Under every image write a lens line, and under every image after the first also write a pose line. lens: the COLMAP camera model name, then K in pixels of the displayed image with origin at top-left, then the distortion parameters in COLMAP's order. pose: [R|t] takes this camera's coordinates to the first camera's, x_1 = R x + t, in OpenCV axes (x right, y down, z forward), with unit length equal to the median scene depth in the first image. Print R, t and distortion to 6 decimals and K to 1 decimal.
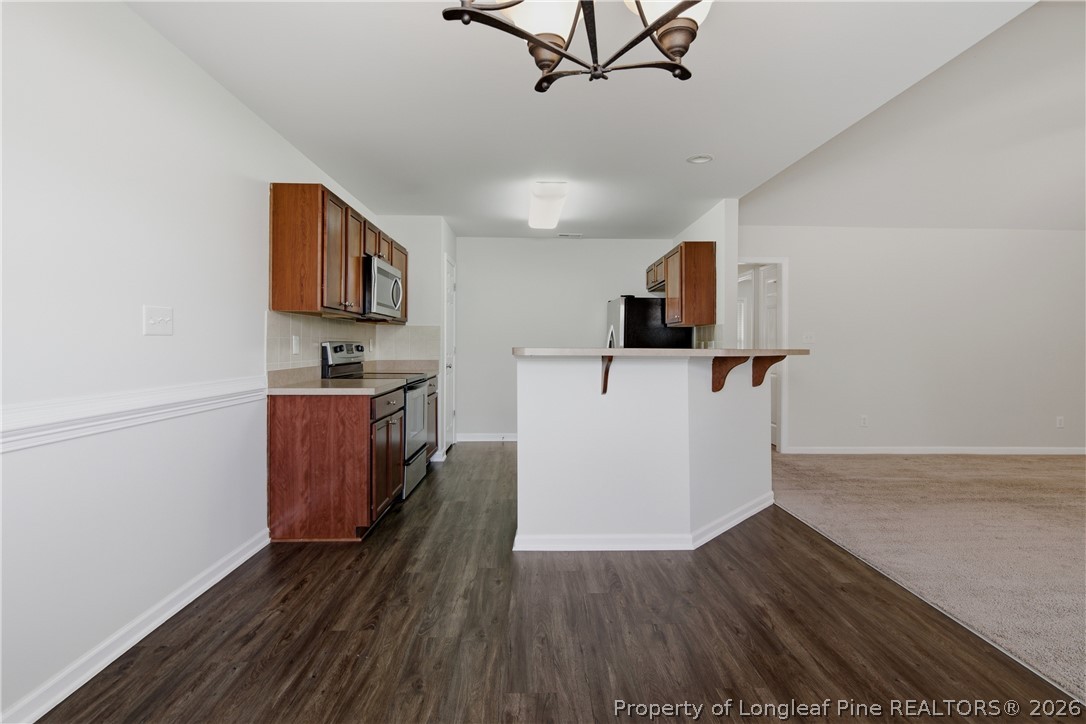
lens RADIAL K [[528.2, 0, 541.6], [0, 528.2, 349.2], [0, 0, 1]] dist [0.011561, -0.008337]
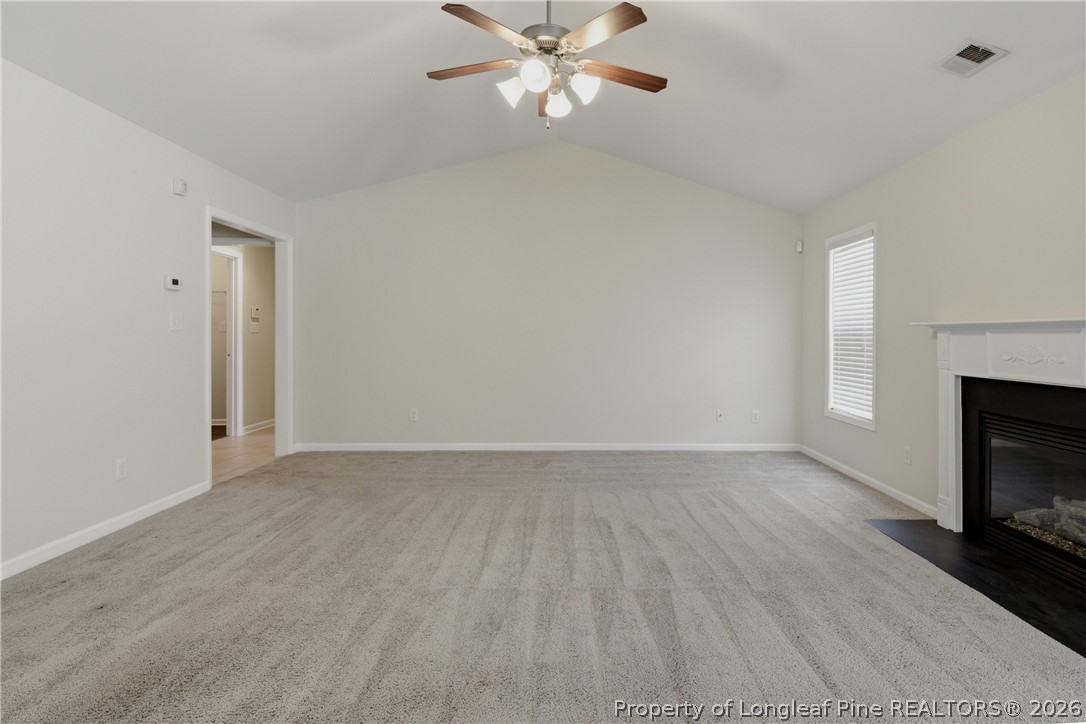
lens RADIAL K [[578.8, 0, 608.7], [0, 578.8, 339.2], [0, 0, 1]] dist [-0.001219, -0.000970]
pose [[-0.042903, -0.013391, 0.998989, 0.664296], [-0.001433, 0.999910, 0.013342, -0.009221], [-0.999078, -0.000860, -0.042919, 0.960486]]
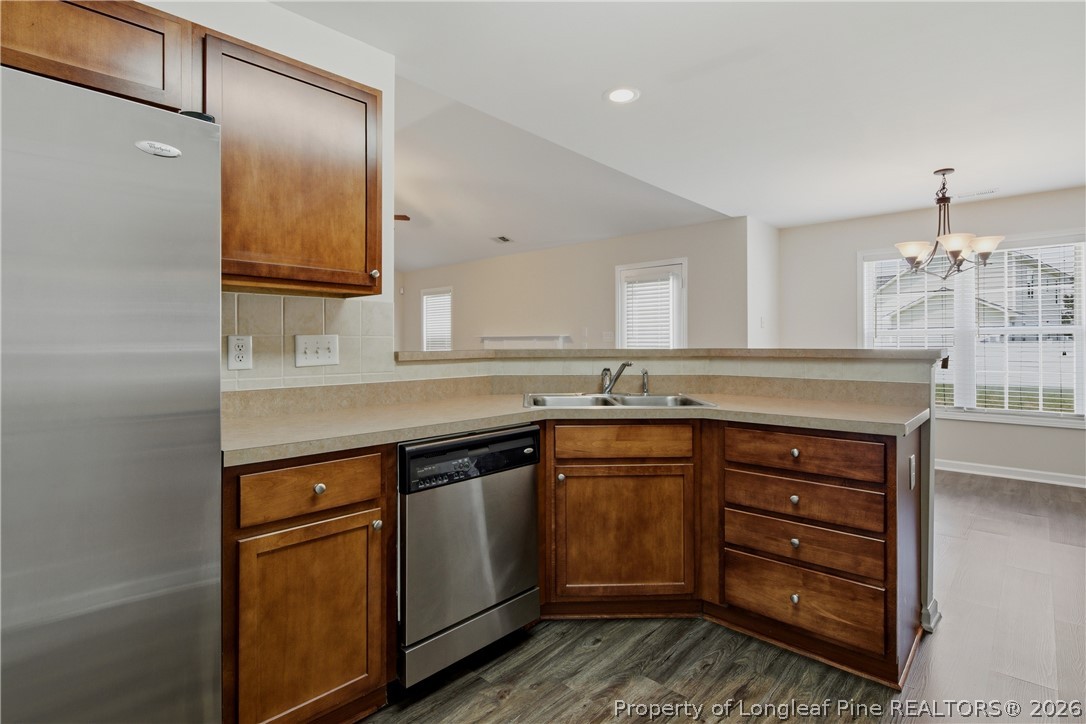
lens RADIAL K [[528.2, 0, 550.7], [0, 528.2, 342.9], [0, 0, 1]] dist [0.011561, -0.008337]
pose [[-0.720146, -0.004954, 0.693805, -0.169433], [0.003362, 0.999938, 0.010630, -0.021130], [-0.693815, 0.009987, -0.720084, 1.843216]]
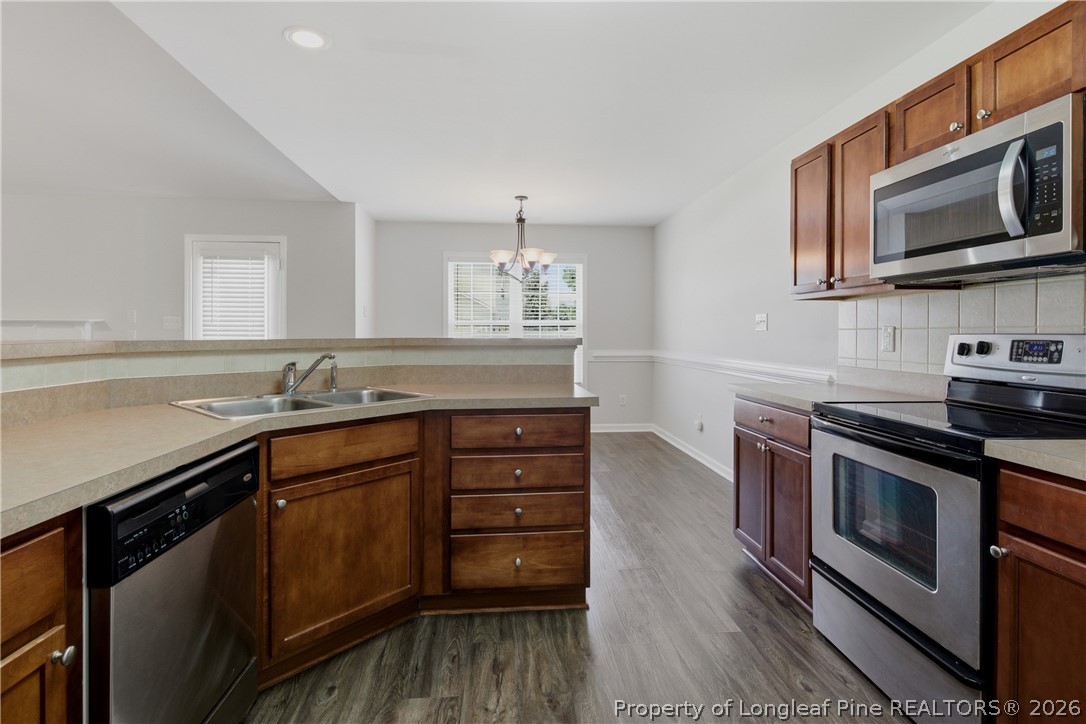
lens RADIAL K [[528.2, 0, 538.9], [0, 528.2, 334.3], [0, 0, 1]] dist [0.011561, -0.008337]
pose [[-0.998535, -0.010086, -0.053167, 0.062470], [-0.010750, 0.999867, 0.012229, -0.020257], [0.053037, 0.012783, -0.998511, 1.887735]]
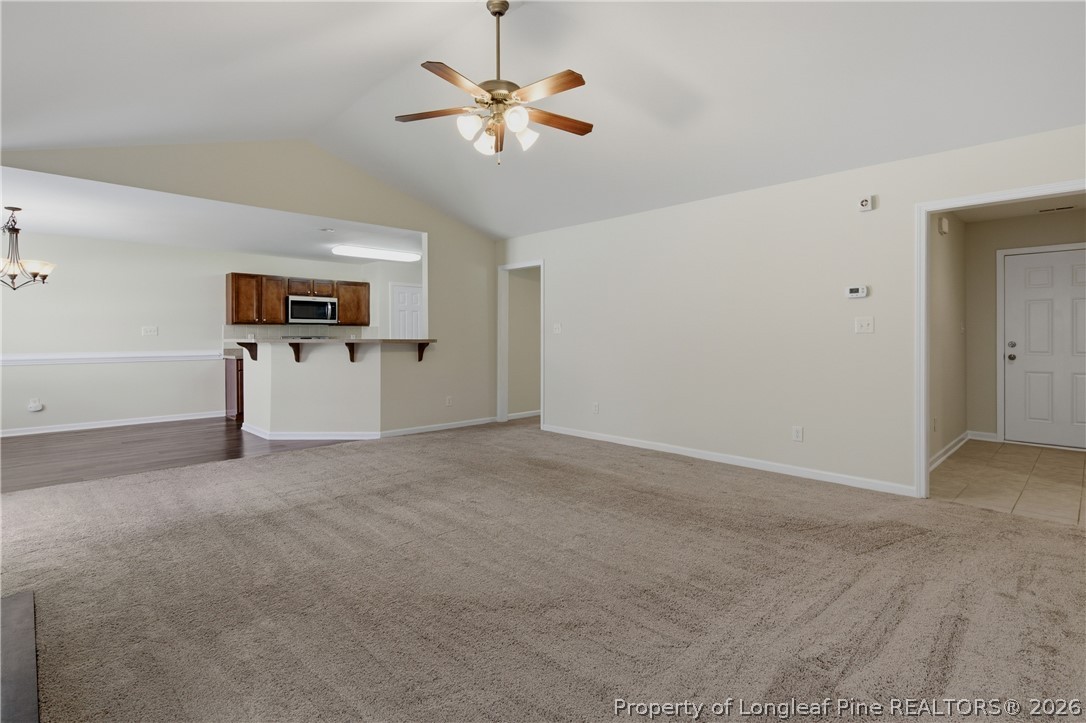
lens RADIAL K [[528.2, 0, 544.0], [0, 528.2, 336.1], [0, 0, 1]] dist [0.011561, -0.008337]
pose [[0.678178, -0.008375, -0.734850, 2.390304], [0.000251, 0.999938, -0.011164, 0.010223], [0.734897, 0.007387, 0.678138, 0.390425]]
